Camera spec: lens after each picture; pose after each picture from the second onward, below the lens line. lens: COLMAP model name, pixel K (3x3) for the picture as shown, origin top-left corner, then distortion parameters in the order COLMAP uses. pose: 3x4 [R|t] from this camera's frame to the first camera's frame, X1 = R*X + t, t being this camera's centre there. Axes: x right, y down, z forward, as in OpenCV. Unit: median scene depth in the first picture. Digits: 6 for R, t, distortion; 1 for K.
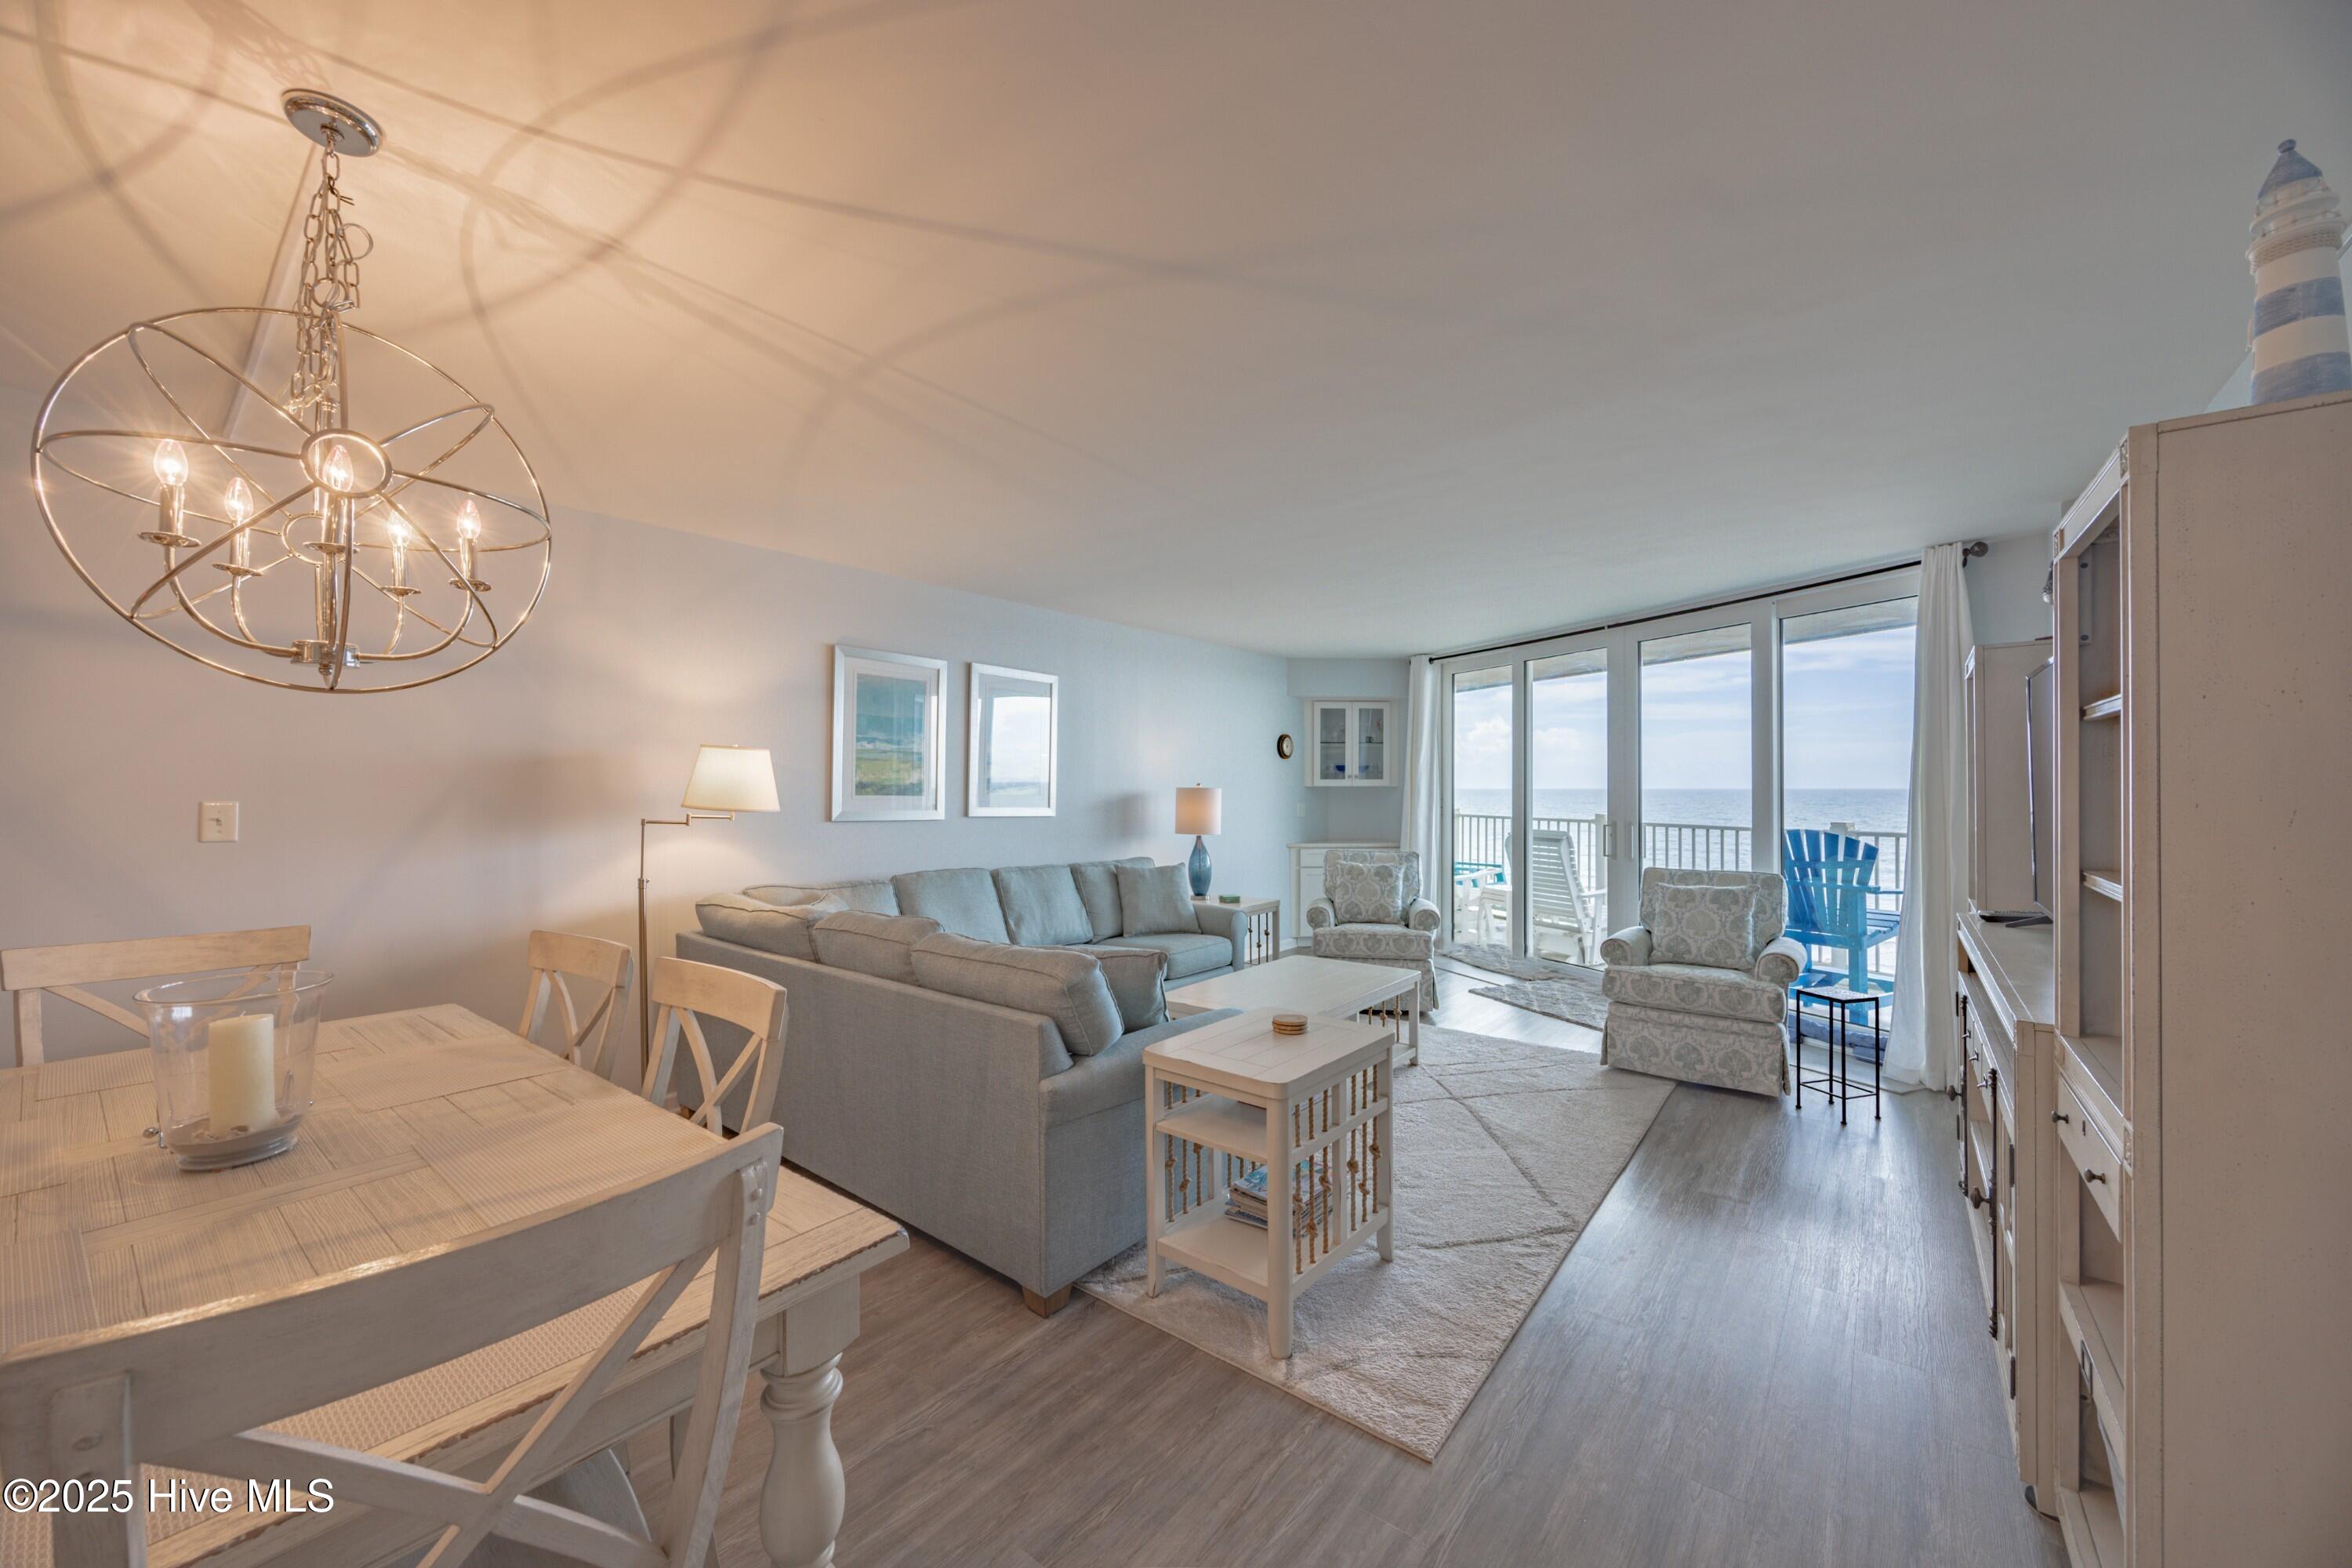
lens RADIAL K [[876.4, 0, 1176.0], [0, 876.4, 784.0], [0, 0, 1]] dist [-0.000238, 0.000155]
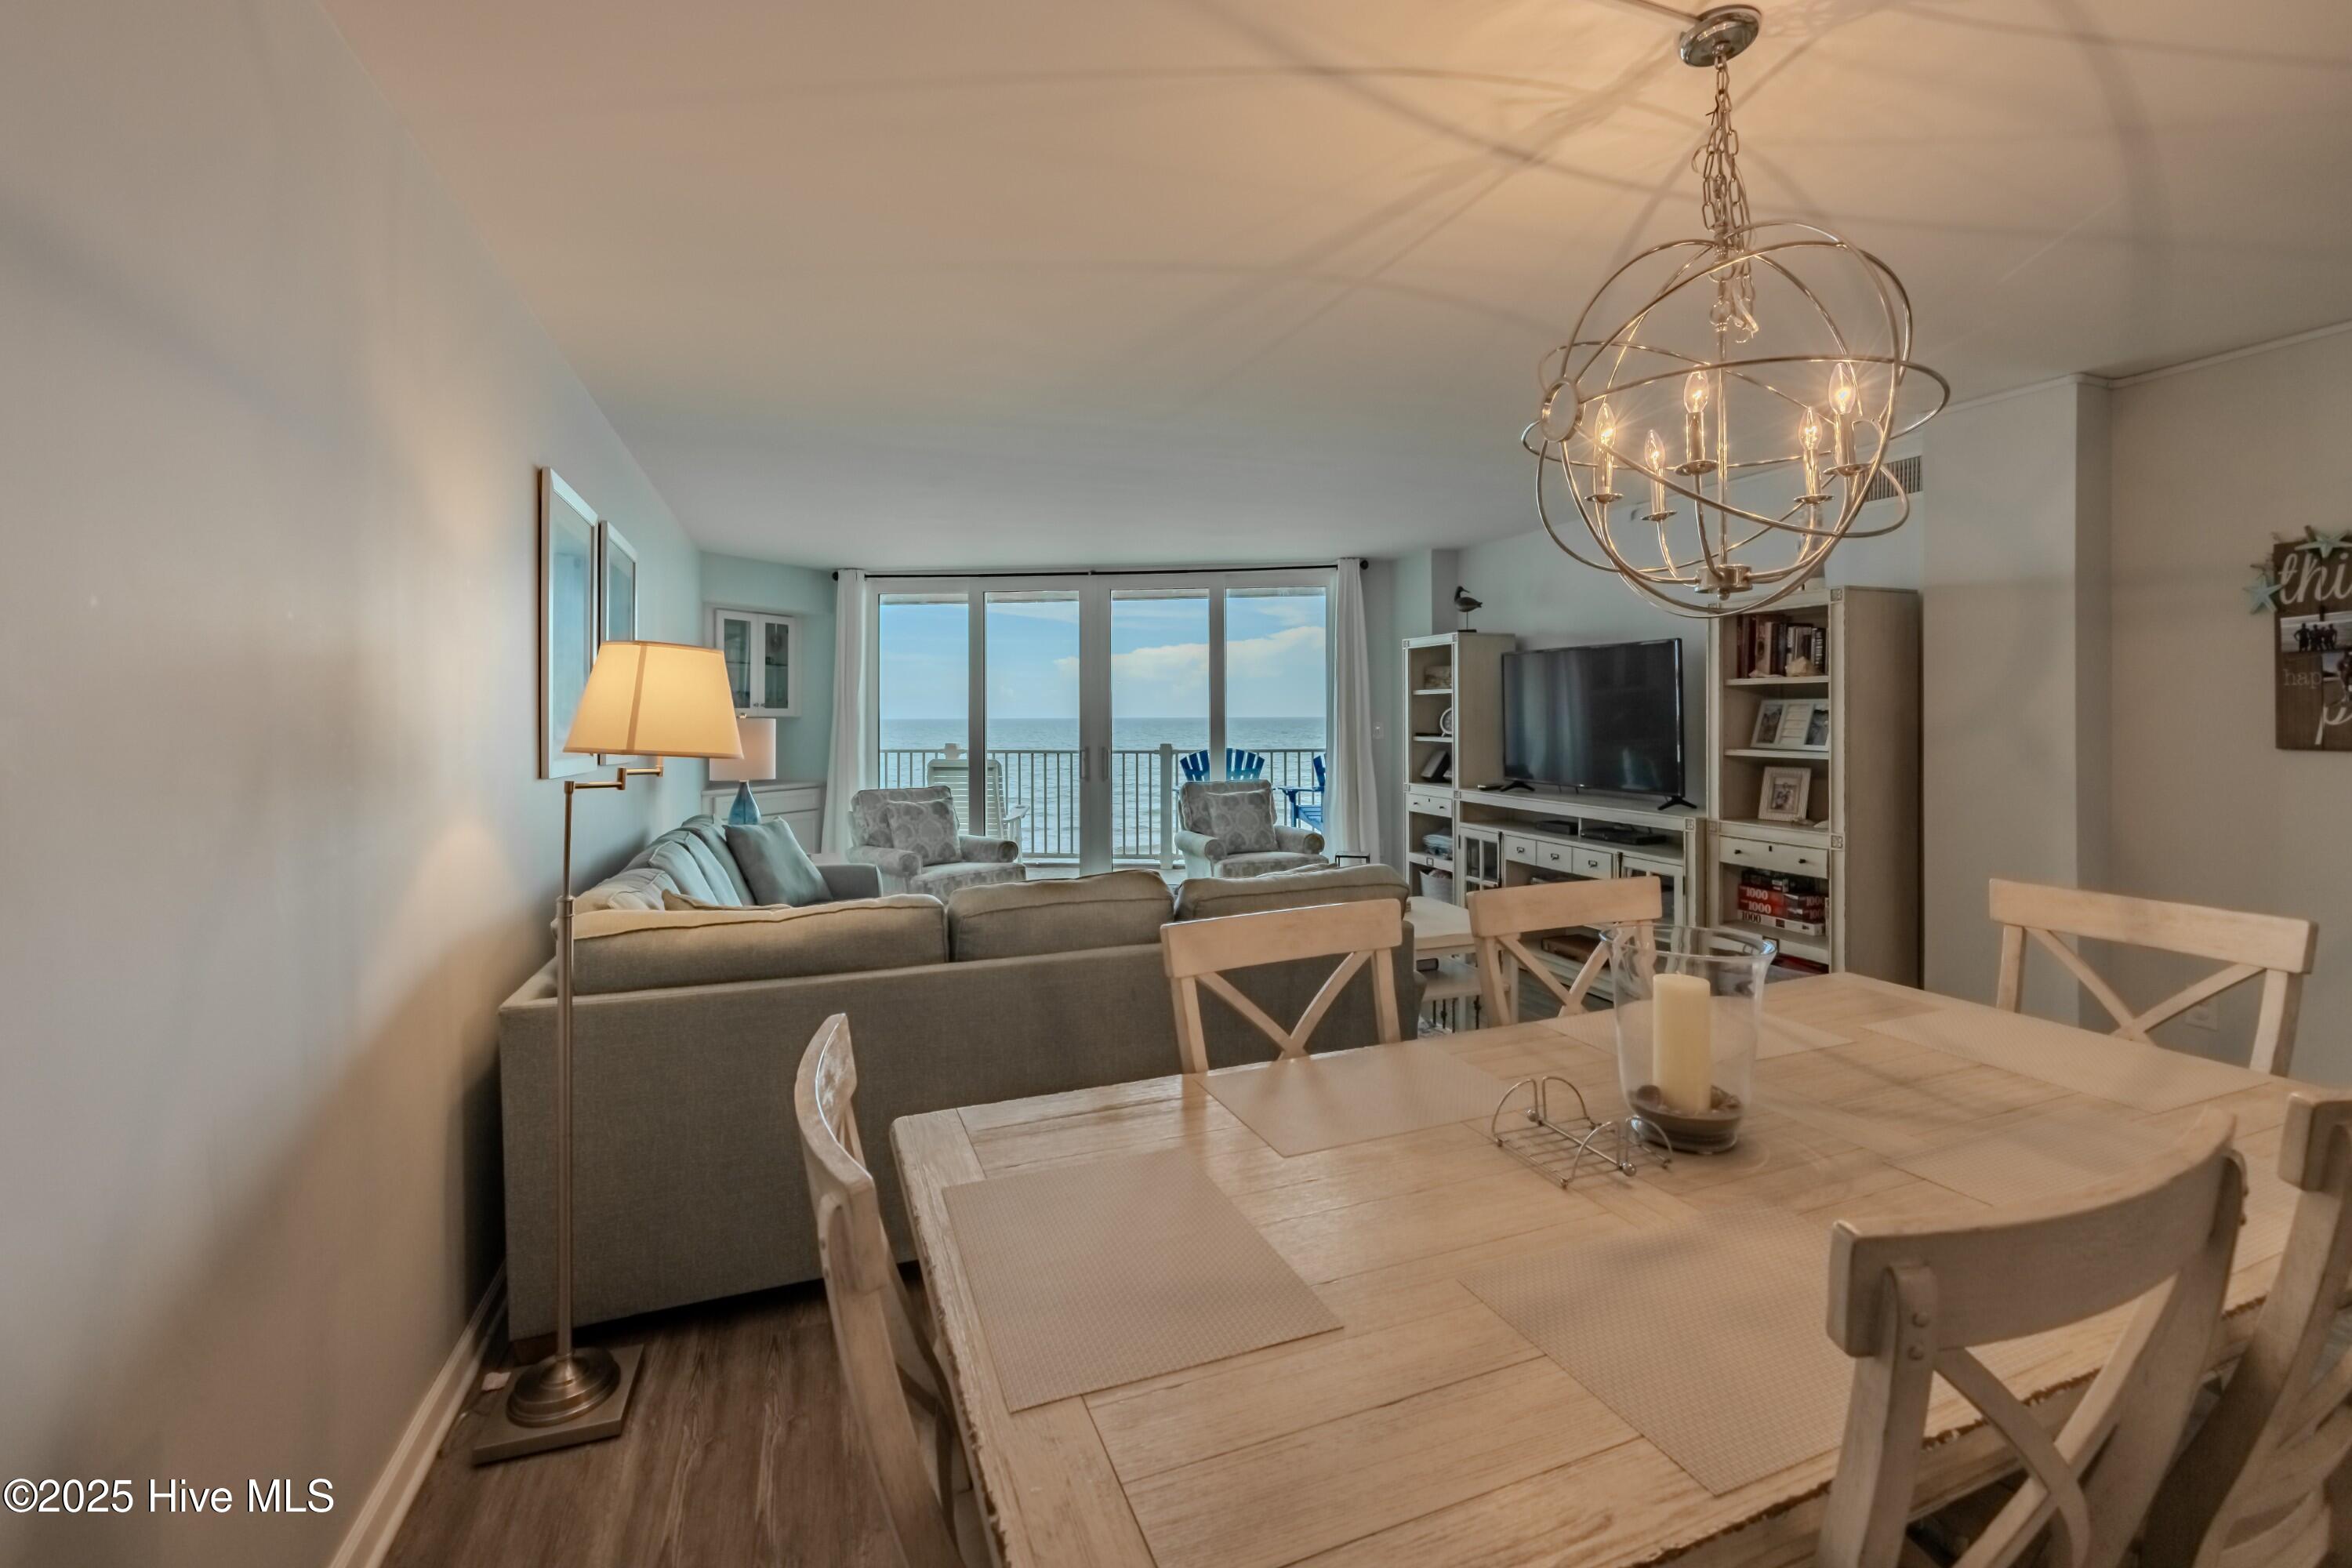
lens RADIAL K [[1027.4, 0, 1179.7], [0, 1027.4, 723.2], [0, 0, 1]] dist [-0.001467, -0.000059]
pose [[0.499682, -0.014285, 0.866091, -0.594125], [0.001256, 0.999875, 0.015766, -0.008883], [-0.866208, -0.006790, 0.499637, 0.255107]]
